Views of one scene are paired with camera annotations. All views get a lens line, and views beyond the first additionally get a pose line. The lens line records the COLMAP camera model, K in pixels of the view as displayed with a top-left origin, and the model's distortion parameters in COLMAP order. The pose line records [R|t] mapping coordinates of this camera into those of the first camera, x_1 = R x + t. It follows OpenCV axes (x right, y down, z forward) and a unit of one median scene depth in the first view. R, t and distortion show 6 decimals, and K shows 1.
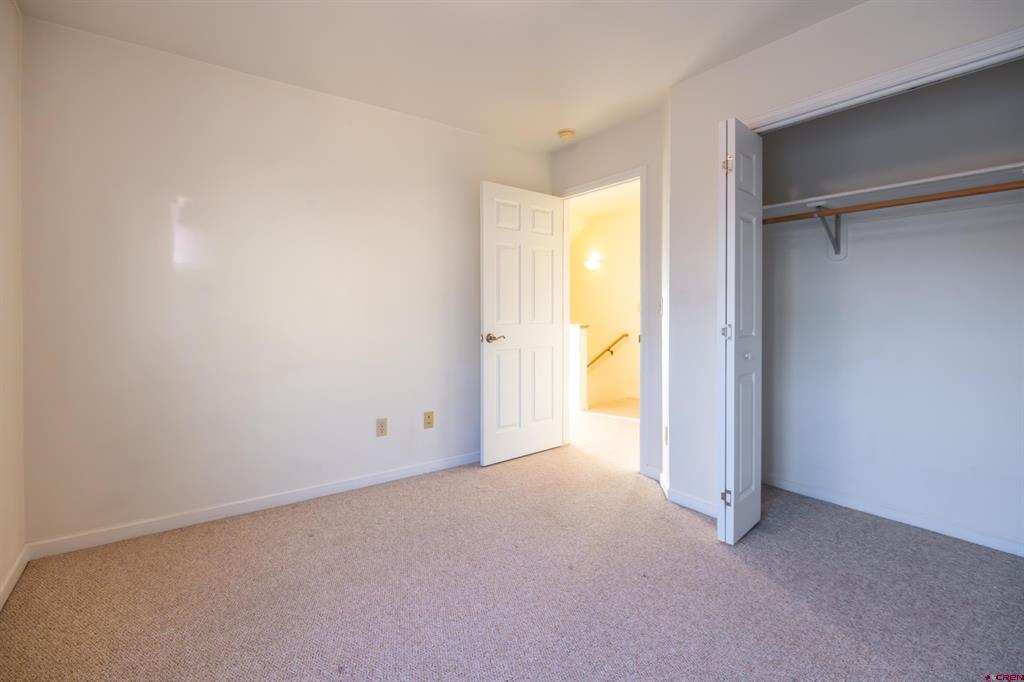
lens RADIAL K [[474.6, 0, 496.9], [0, 474.6, 314.4], [0, 0, 1]] dist [0.000734, -0.000130]
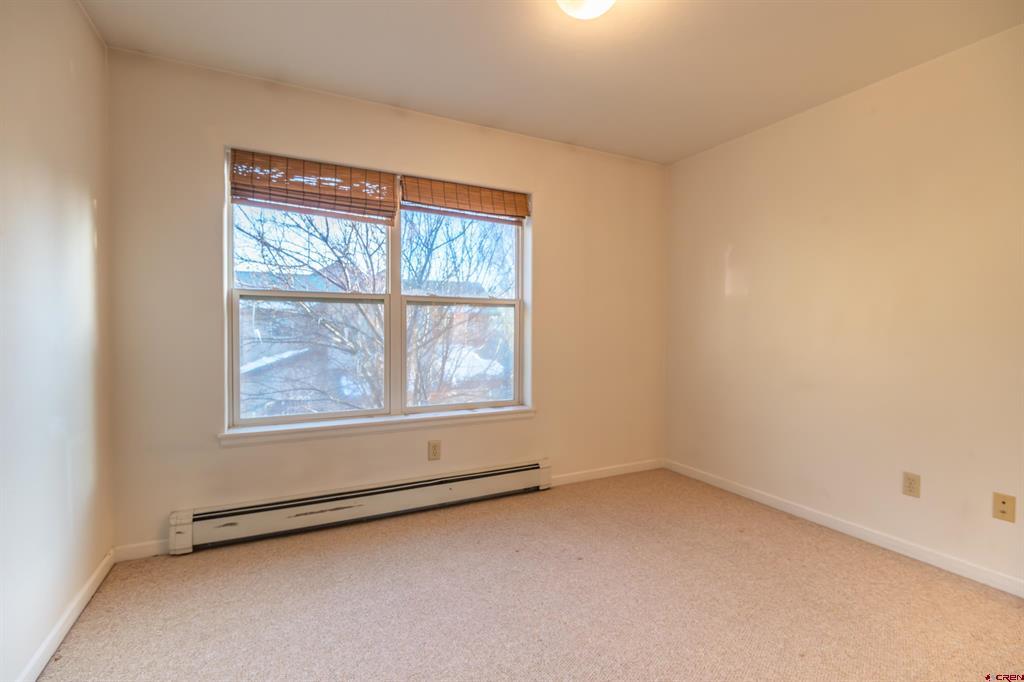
lens RADIAL K [[472.5, 0, 524.1], [0, 472.5, 339.2], [0, 0, 1]] dist [-0.000110, -0.000097]
pose [[-0.151339, 0.019545, -0.988289, 0.762002], [-0.008656, 0.999740, 0.021097, -0.005178], [0.988444, 0.011747, -0.151131, 0.643018]]
